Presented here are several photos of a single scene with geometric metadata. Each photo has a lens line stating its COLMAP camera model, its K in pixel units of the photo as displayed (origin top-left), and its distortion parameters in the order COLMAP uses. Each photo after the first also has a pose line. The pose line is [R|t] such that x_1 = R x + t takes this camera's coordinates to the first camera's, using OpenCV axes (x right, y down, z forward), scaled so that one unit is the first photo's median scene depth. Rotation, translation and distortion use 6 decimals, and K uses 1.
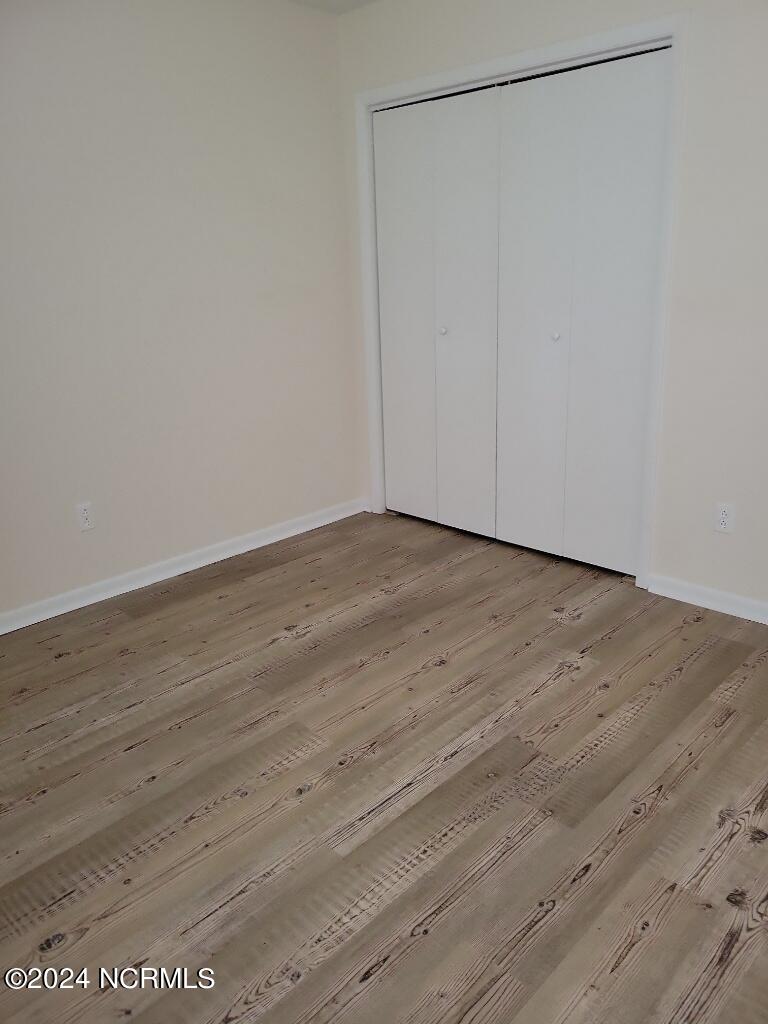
lens RADIAL K [[767.8, 0, 383.8], [0, 767.8, 511.6], [0, 0, 1]] dist [0.043356, -0.018255]
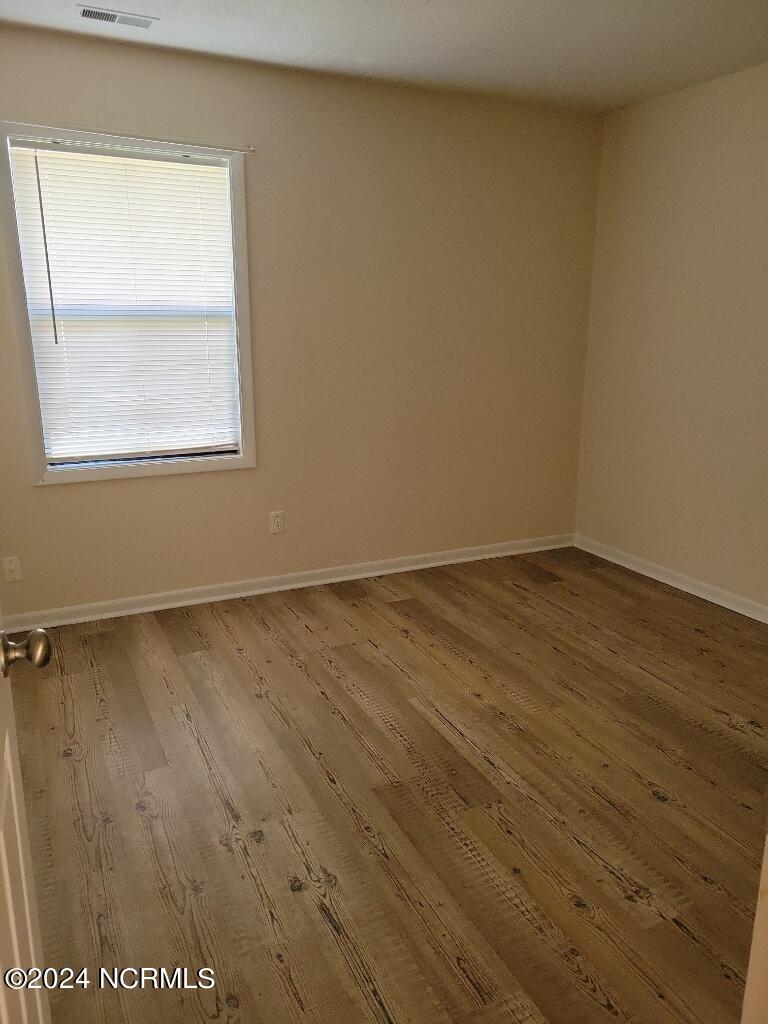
lens RADIAL K [[767.8, 0, 384.1], [0, 767.8, 513.3], [0, 0, 1]] dist [0.043356, -0.018255]
pose [[-0.345477, 0.264653, -0.900336, 1.045851], [-0.289609, 0.882511, 0.370542, -0.372350], [0.892621, 0.388759, -0.228241, 0.964578]]
